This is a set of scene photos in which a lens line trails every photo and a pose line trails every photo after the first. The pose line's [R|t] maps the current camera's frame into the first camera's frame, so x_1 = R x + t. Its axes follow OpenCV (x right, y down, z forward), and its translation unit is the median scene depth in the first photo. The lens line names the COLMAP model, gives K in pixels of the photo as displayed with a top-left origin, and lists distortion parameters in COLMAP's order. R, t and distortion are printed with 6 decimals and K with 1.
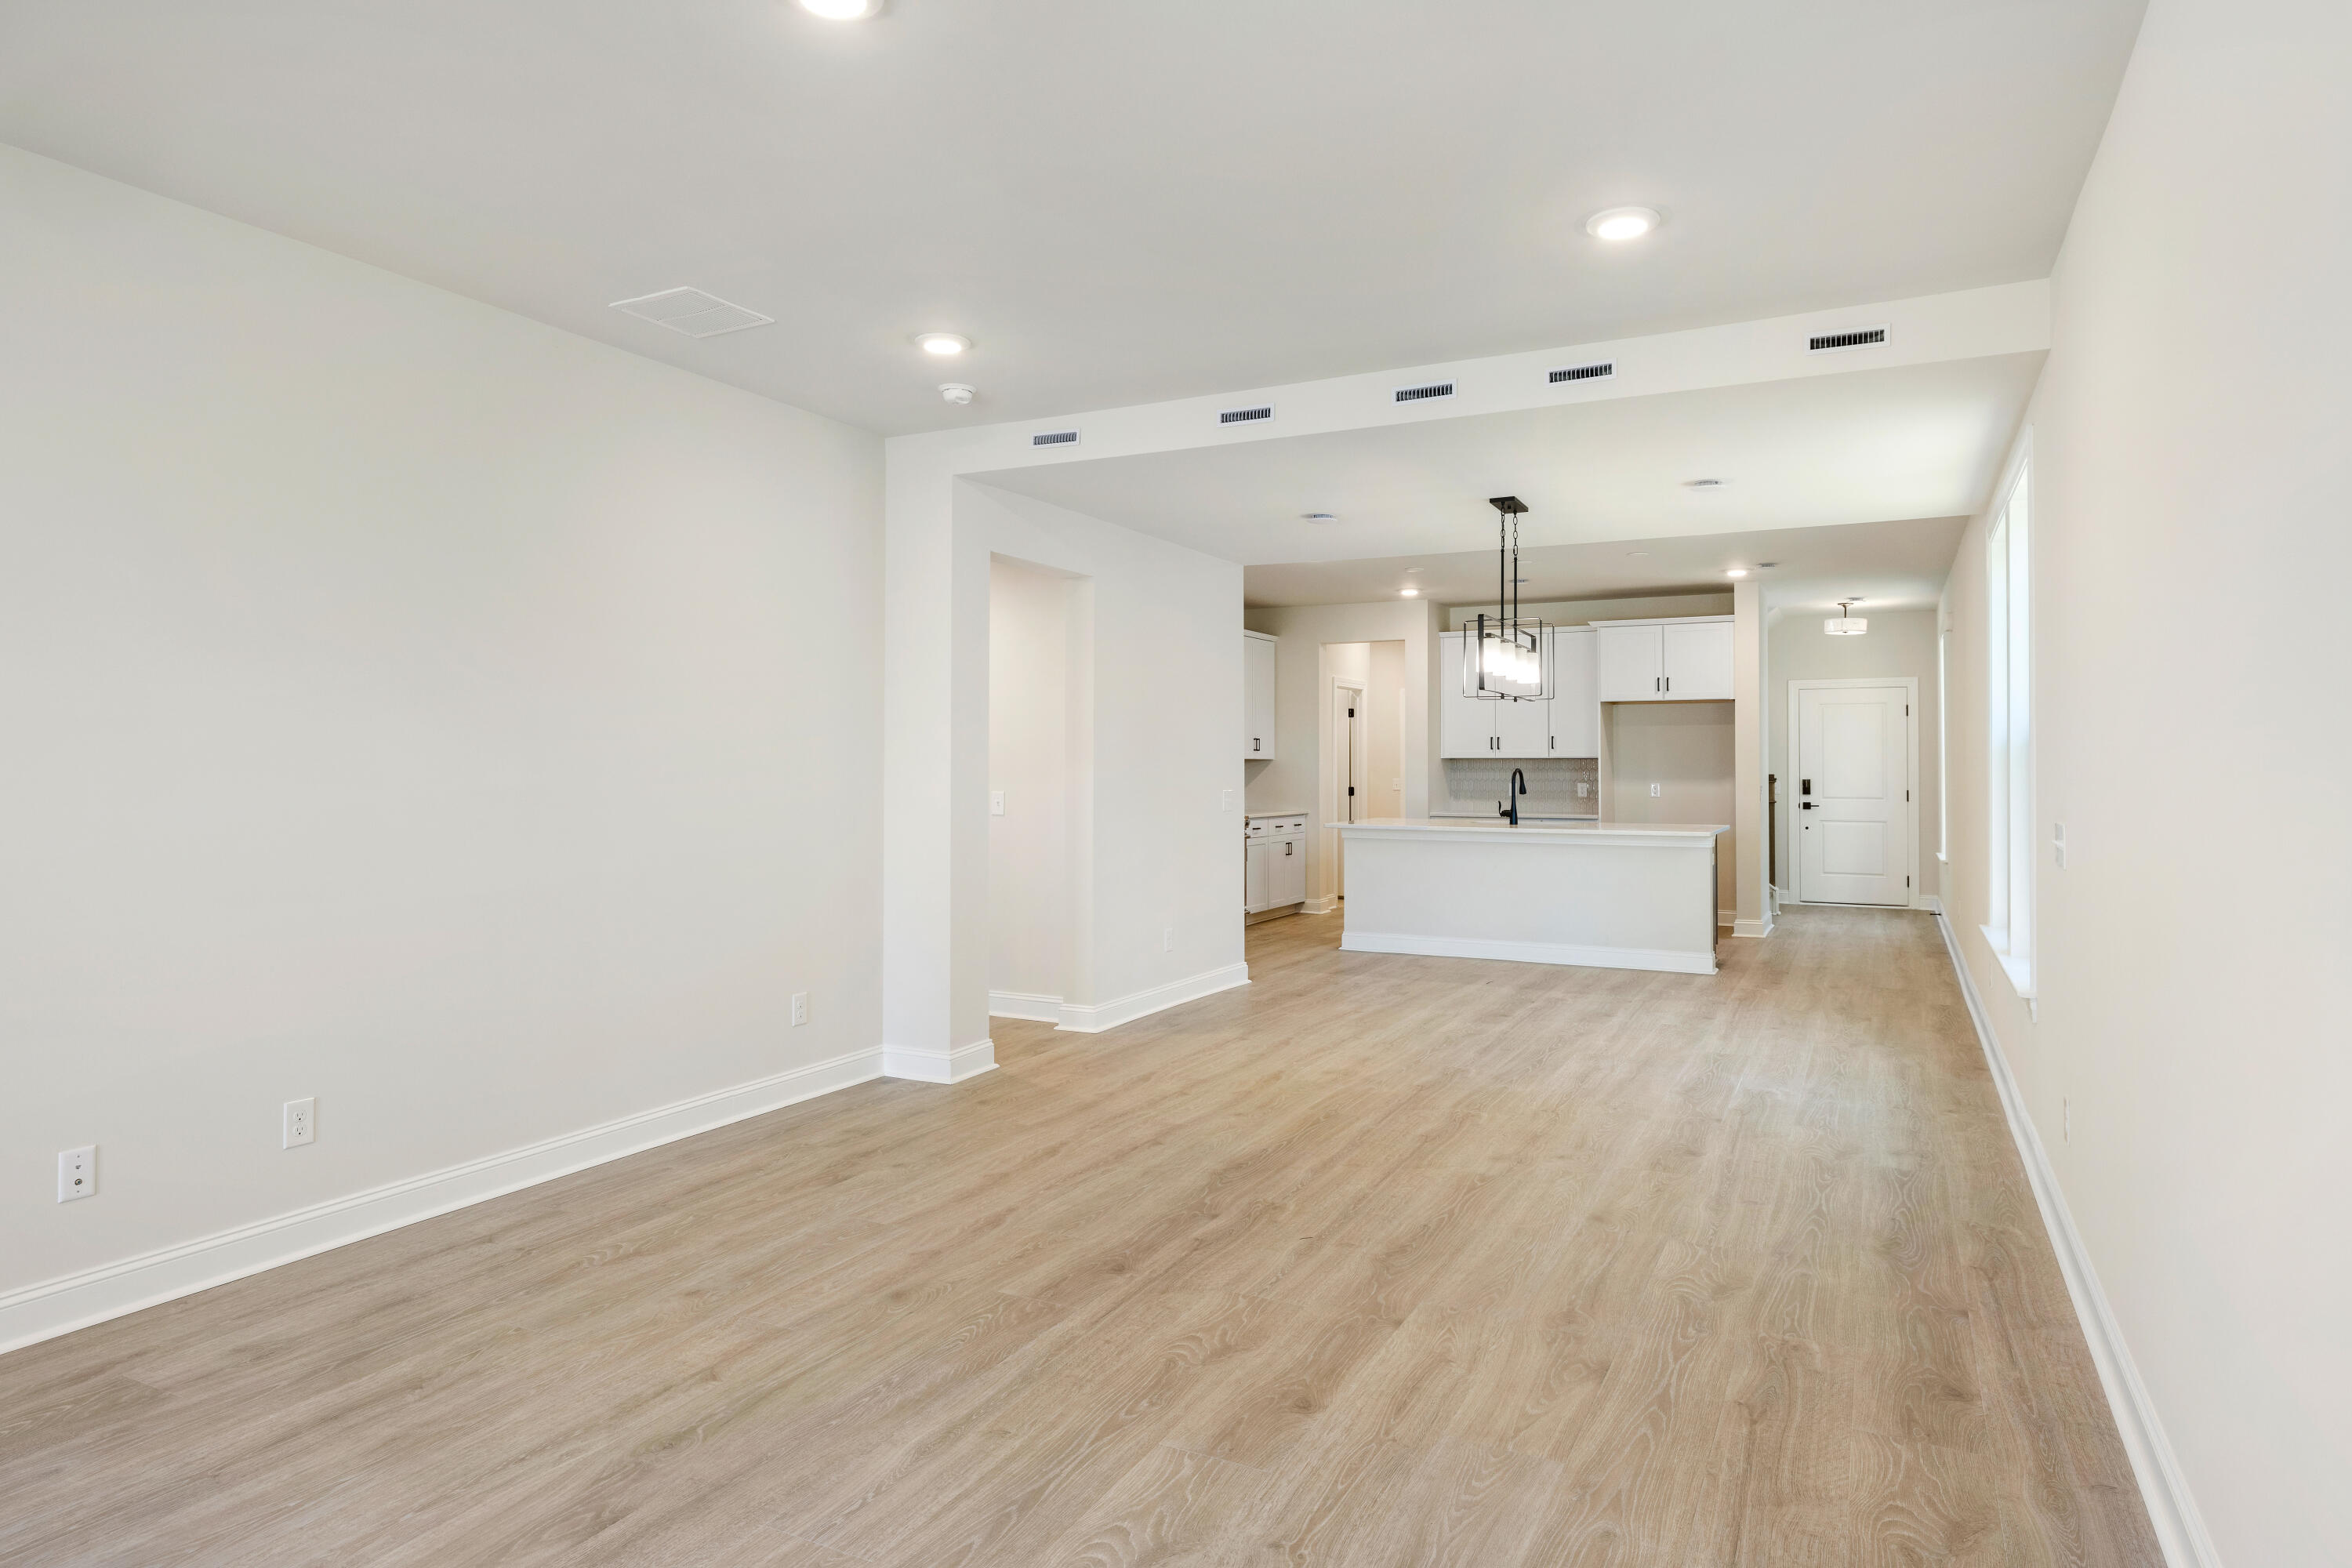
lens RADIAL K [[1377.7, 0, 1176.0], [0, 1377.7, 784.0], [0, 0, 1]] dist [0.004095, 0.000855]
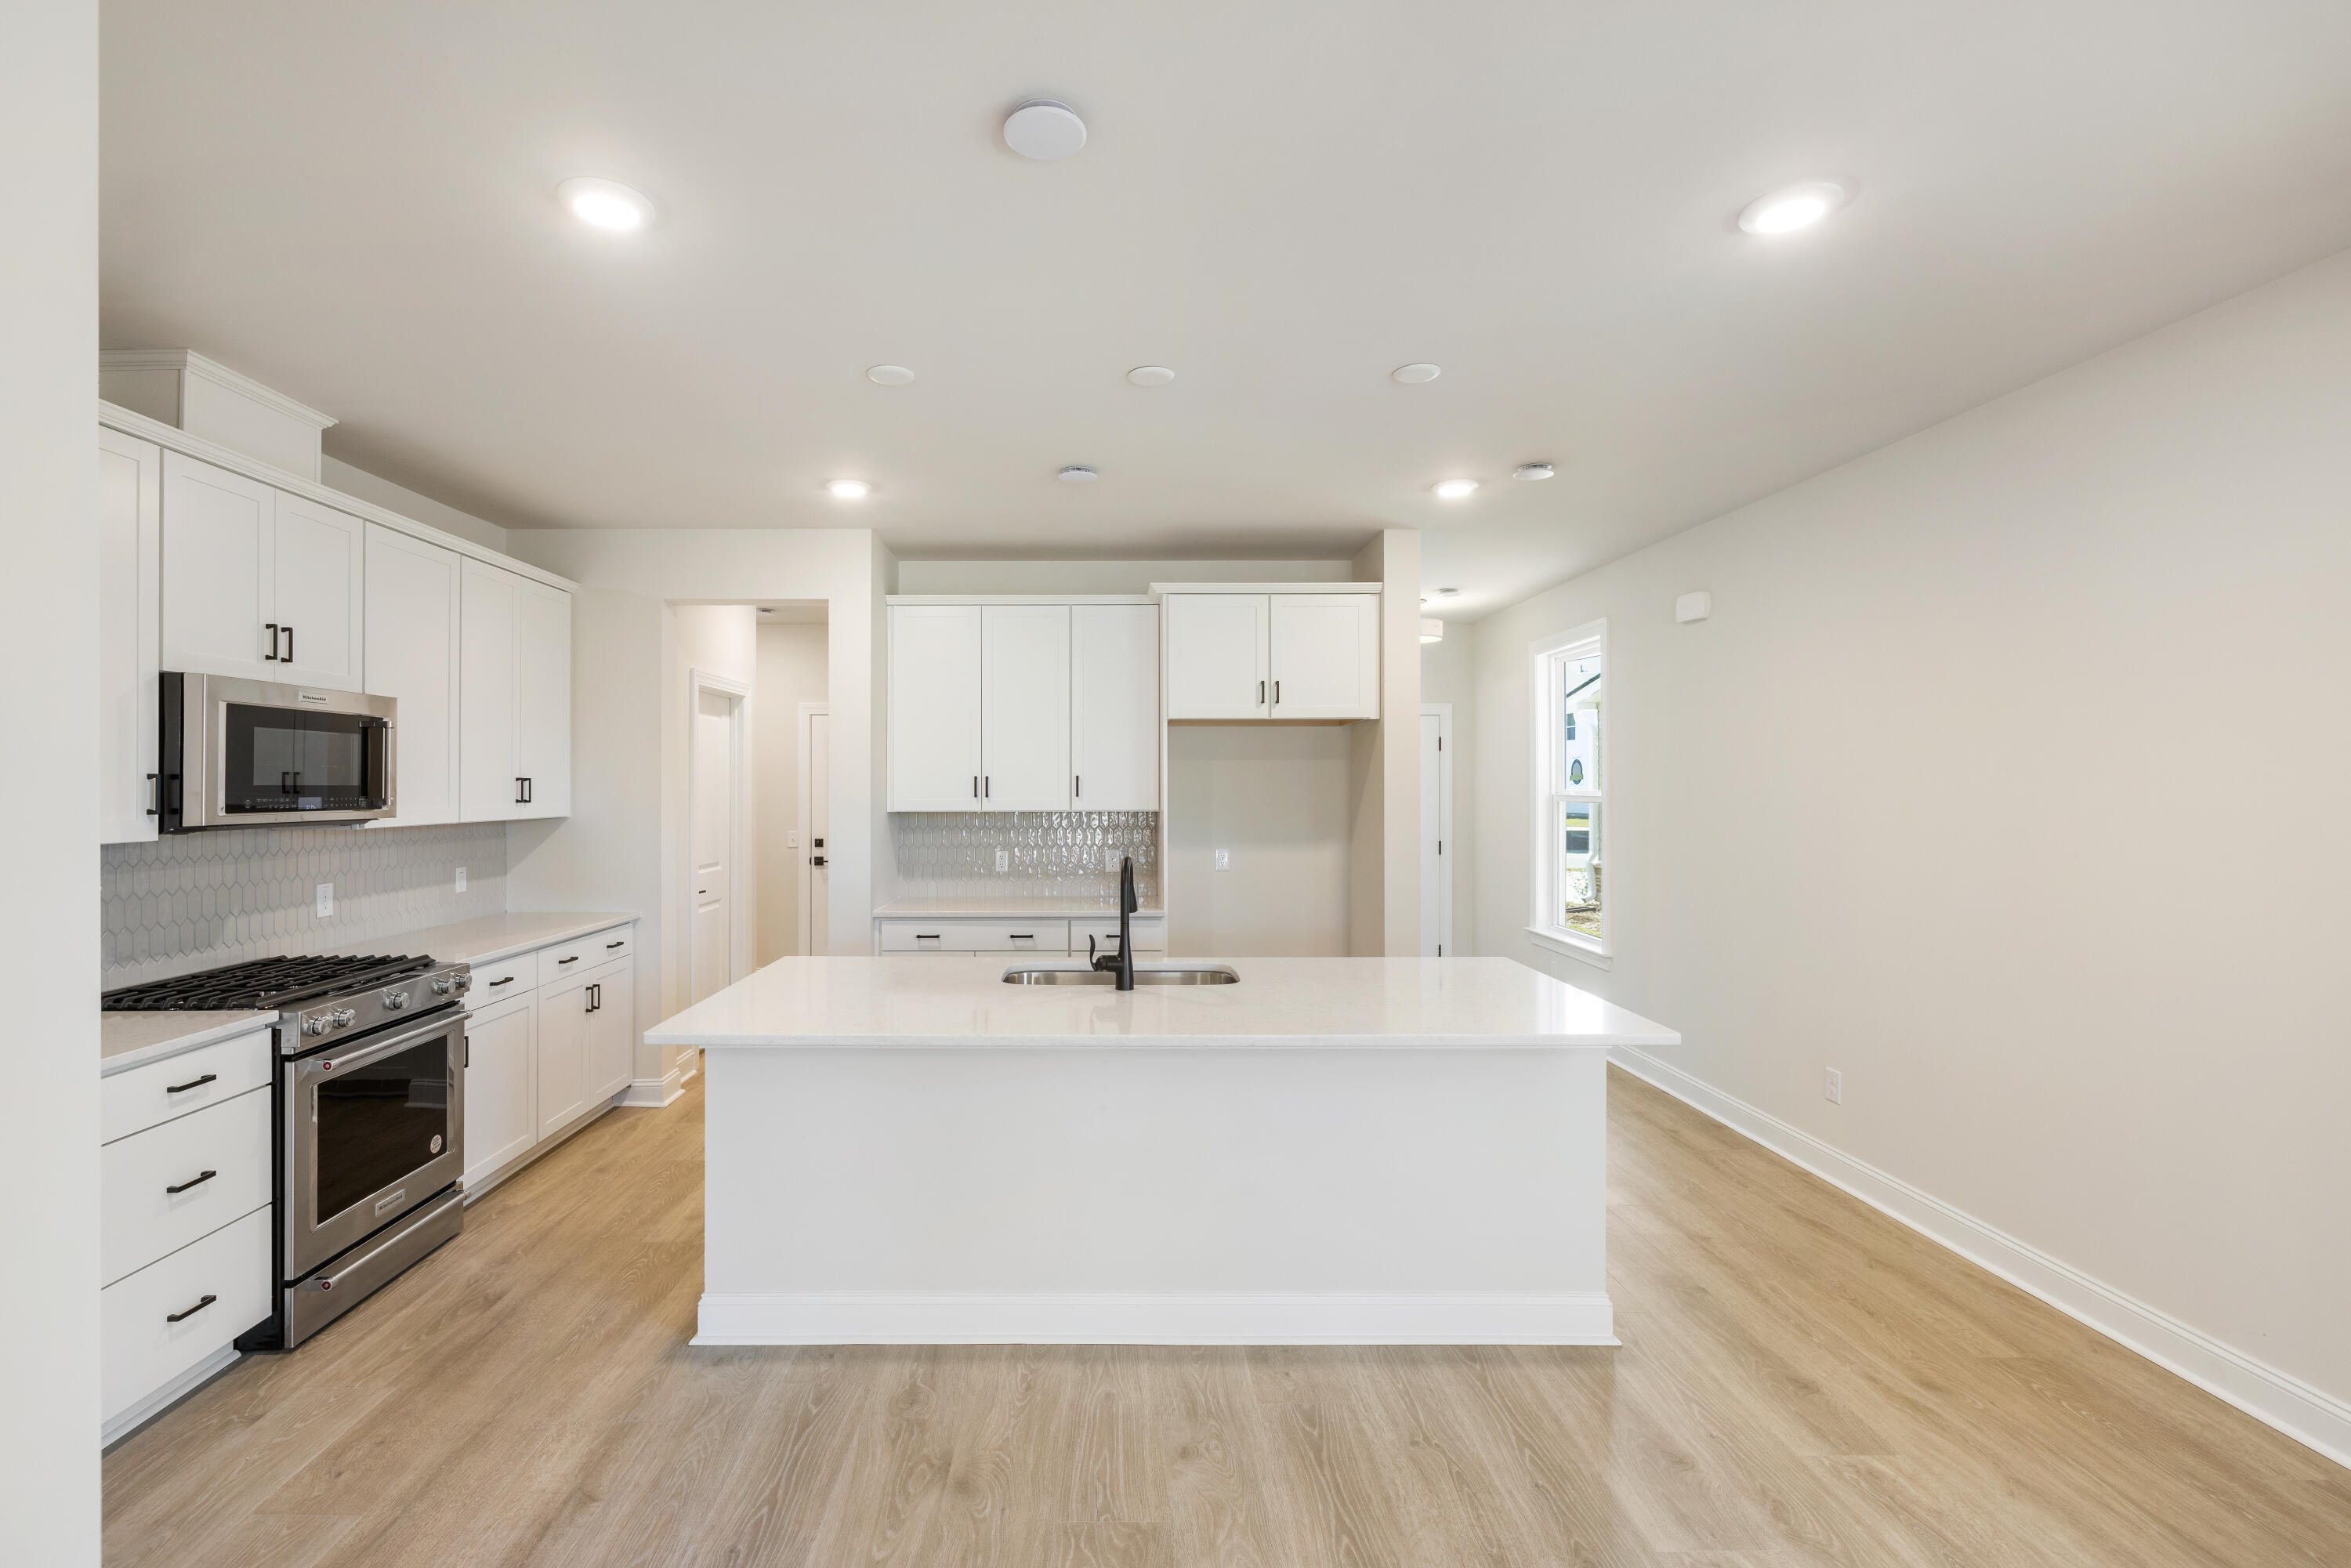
lens RADIAL K [[1199.8, 0, 1175.5], [0, 1199.8, 784.0], [0, 0, 1]] dist [-0.000850, -0.000049]
pose [[0.881469, 0.000059, 0.472243, 0.058187], [0.008841, 0.999823, -0.016627, -0.020327], [-0.472160, 0.018831, 0.881312, 0.477563]]
